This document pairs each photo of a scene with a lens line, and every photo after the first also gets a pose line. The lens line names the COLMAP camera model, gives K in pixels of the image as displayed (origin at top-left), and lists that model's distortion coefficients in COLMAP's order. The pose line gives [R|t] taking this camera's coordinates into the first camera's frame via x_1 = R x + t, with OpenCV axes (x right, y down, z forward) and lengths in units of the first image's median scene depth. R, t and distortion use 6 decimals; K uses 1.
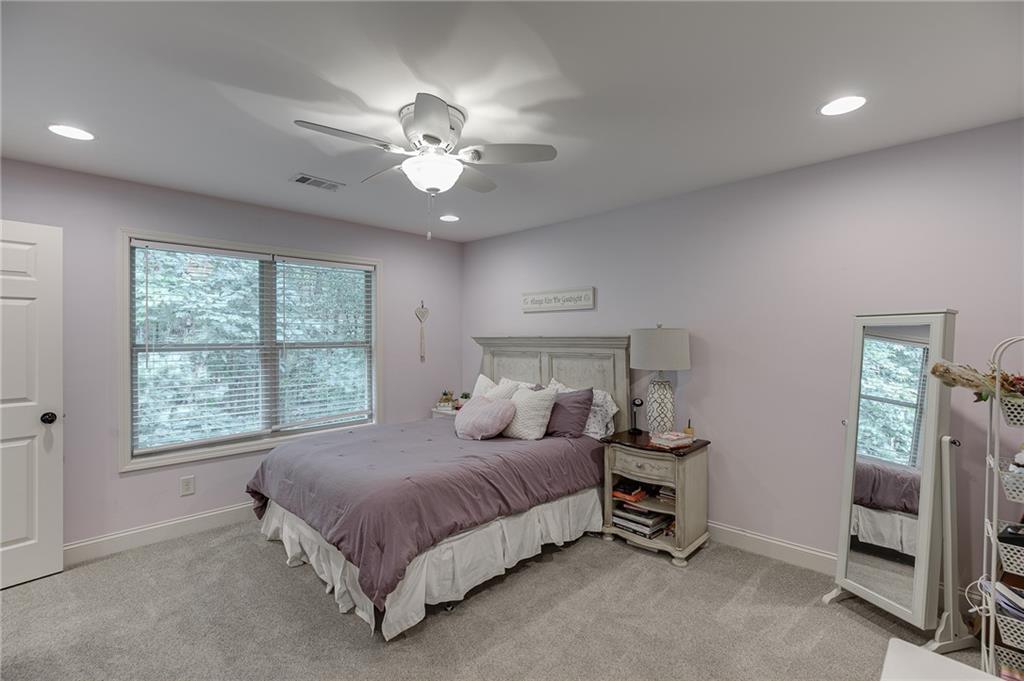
lens RADIAL K [[463.1, 0, 509.2], [0, 463.1, 341.8], [0, 0, 1]] dist [-0.002137, -0.000377]
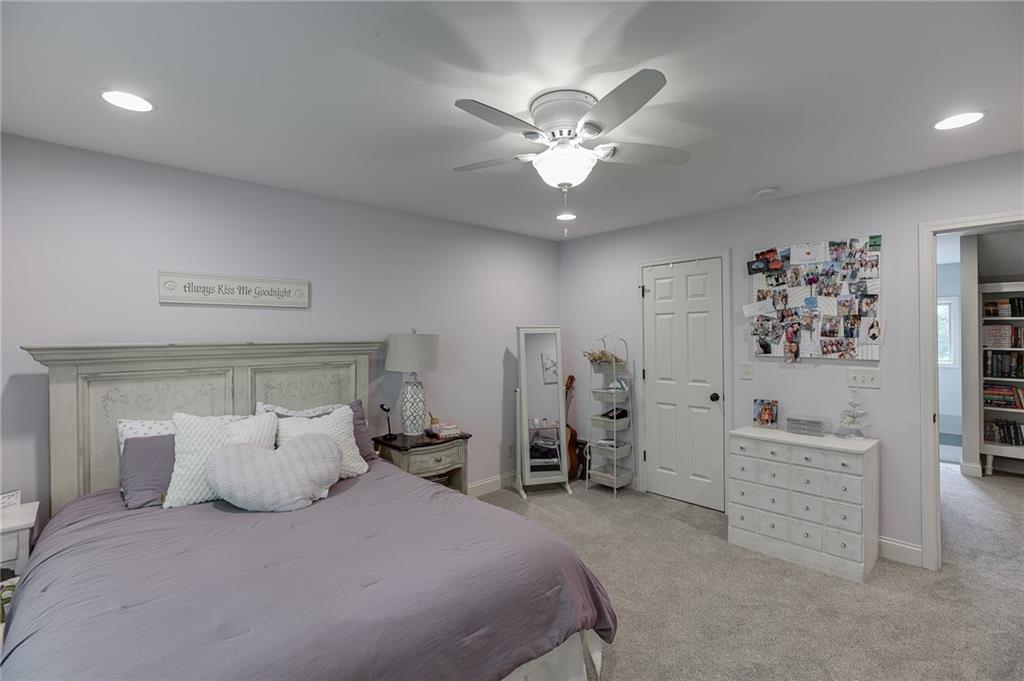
lens RADIAL K [[463.1, 0, 509.2], [0, 463.1, 336.3], [0, 0, 1]] dist [-0.002137, -0.000377]
pose [[0.039416, -0.000461, 0.999223, -0.637761], [0.015446, 0.999881, -0.000148, -0.016384], [-0.999103, 0.015440, 0.039418, 0.625955]]
